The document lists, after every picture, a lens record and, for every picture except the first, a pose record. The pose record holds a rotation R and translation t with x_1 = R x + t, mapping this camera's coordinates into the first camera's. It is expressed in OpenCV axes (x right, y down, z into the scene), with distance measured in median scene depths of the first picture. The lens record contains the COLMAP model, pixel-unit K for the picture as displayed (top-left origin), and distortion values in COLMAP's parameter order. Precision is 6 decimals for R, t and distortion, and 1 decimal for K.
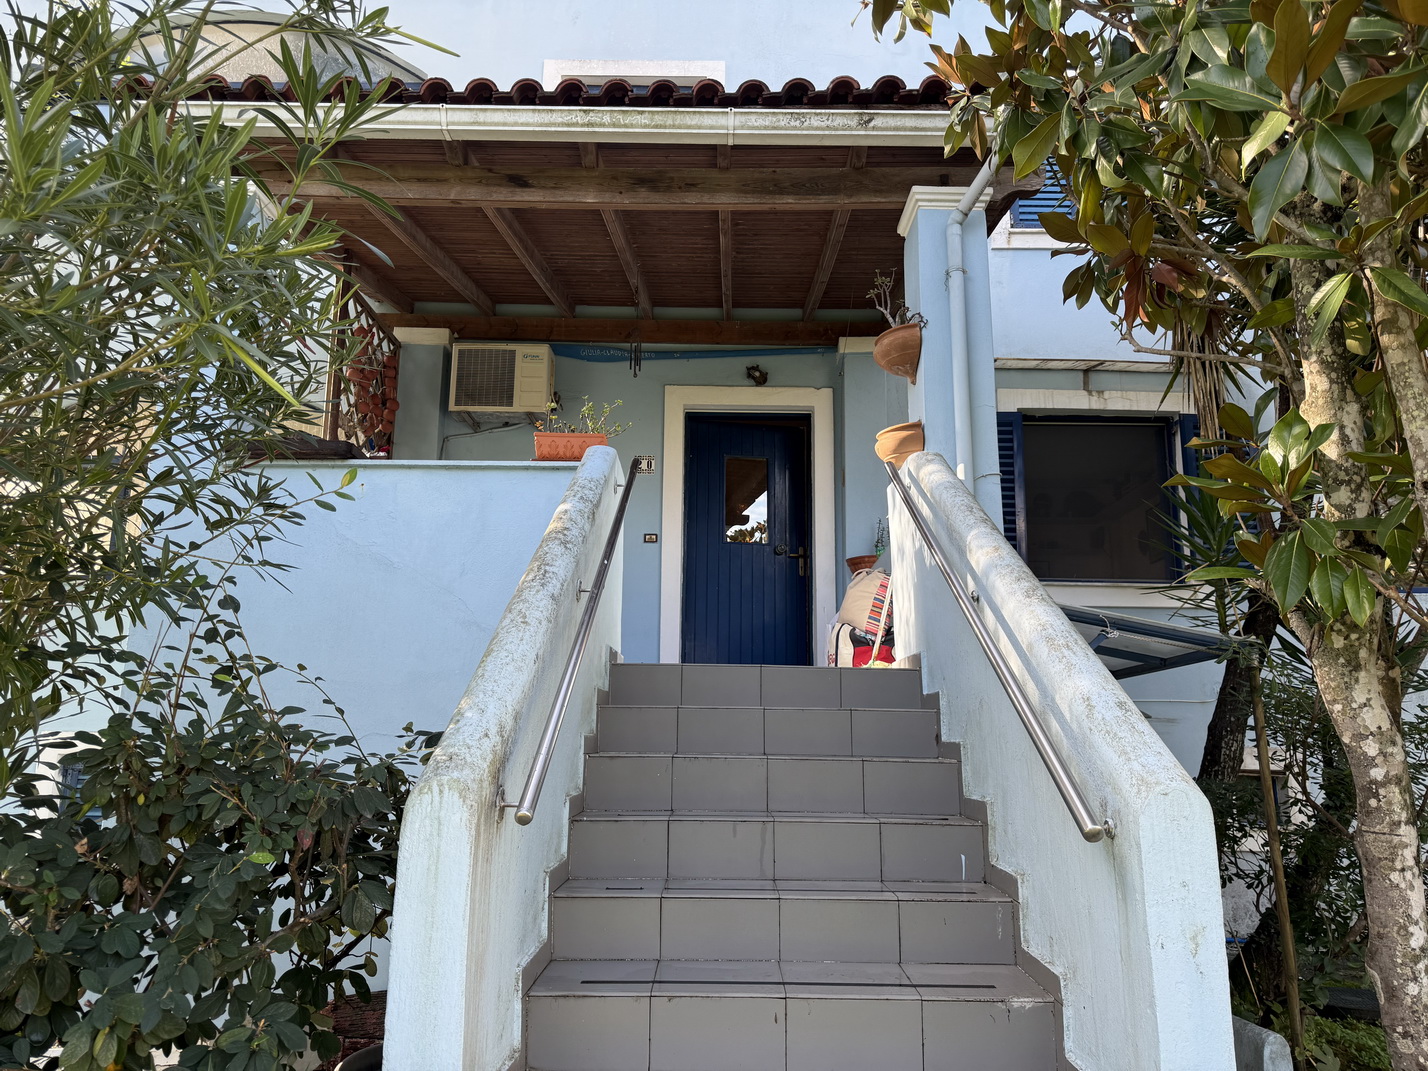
lens RADIAL K [[1012.4, 0, 712.5], [0, 1012.4, 535.6], [0, 0, 1]] dist [0.028198, -0.034489]
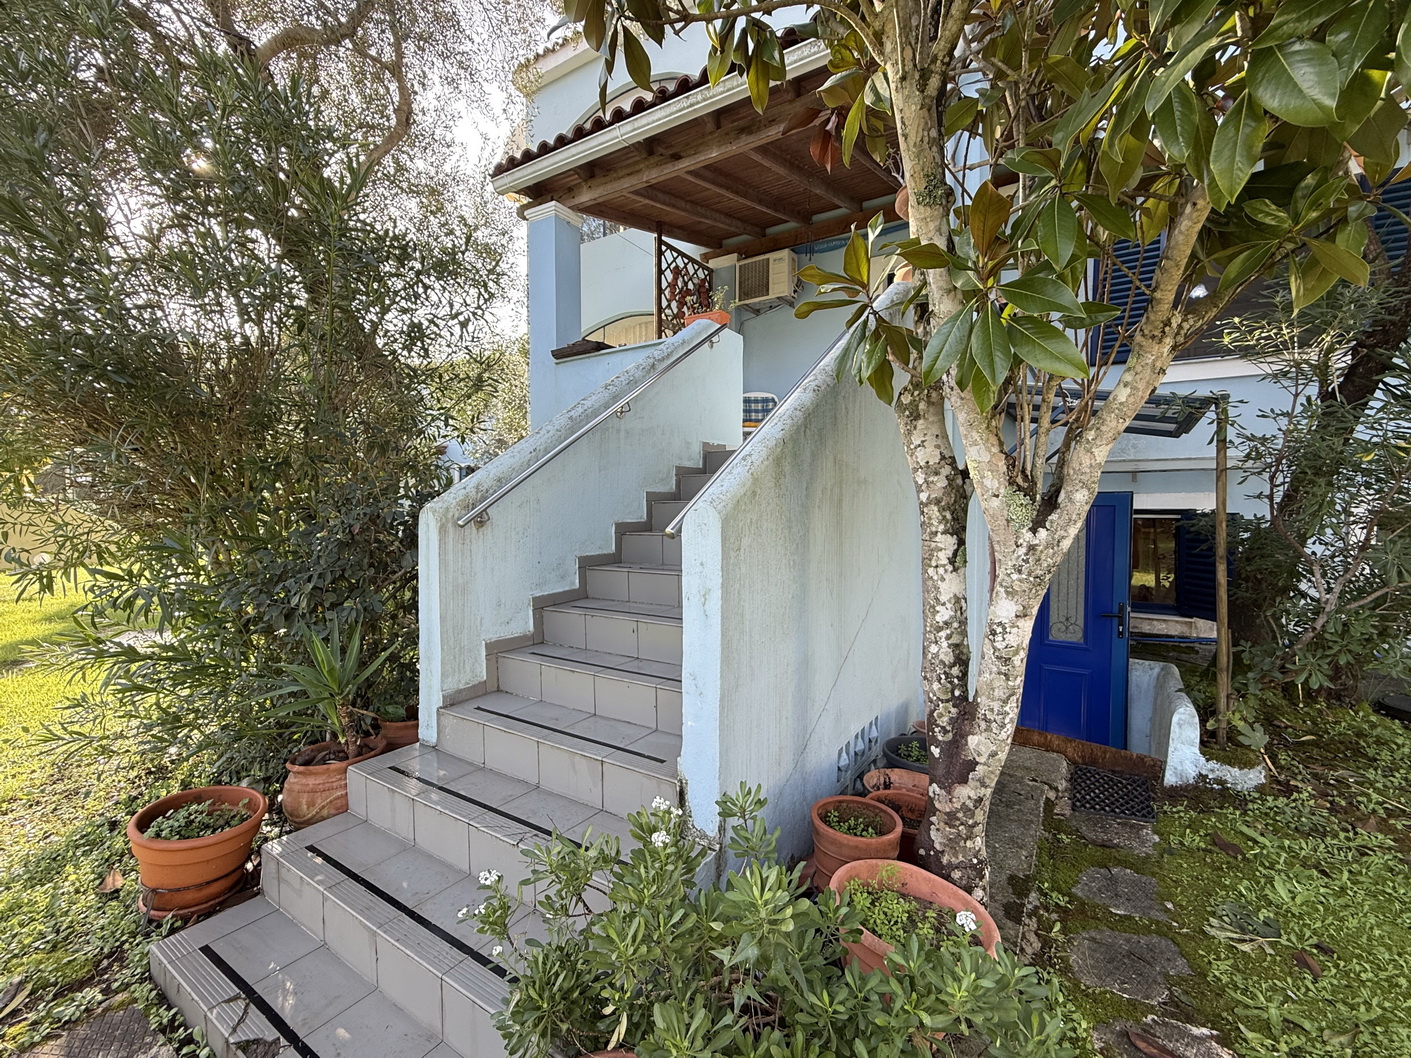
lens RADIAL K [[619.9, 0, 702.4], [0, 619.9, 533.6], [0, 0, 1]] dist [-0.001539, -0.000053]
pose [[0.835305, 0.009463, -0.549706, 0.845945], [0.124834, 0.970472, 0.206398, 0.076531], [0.535427, -0.241027, 0.809459, 0.177142]]
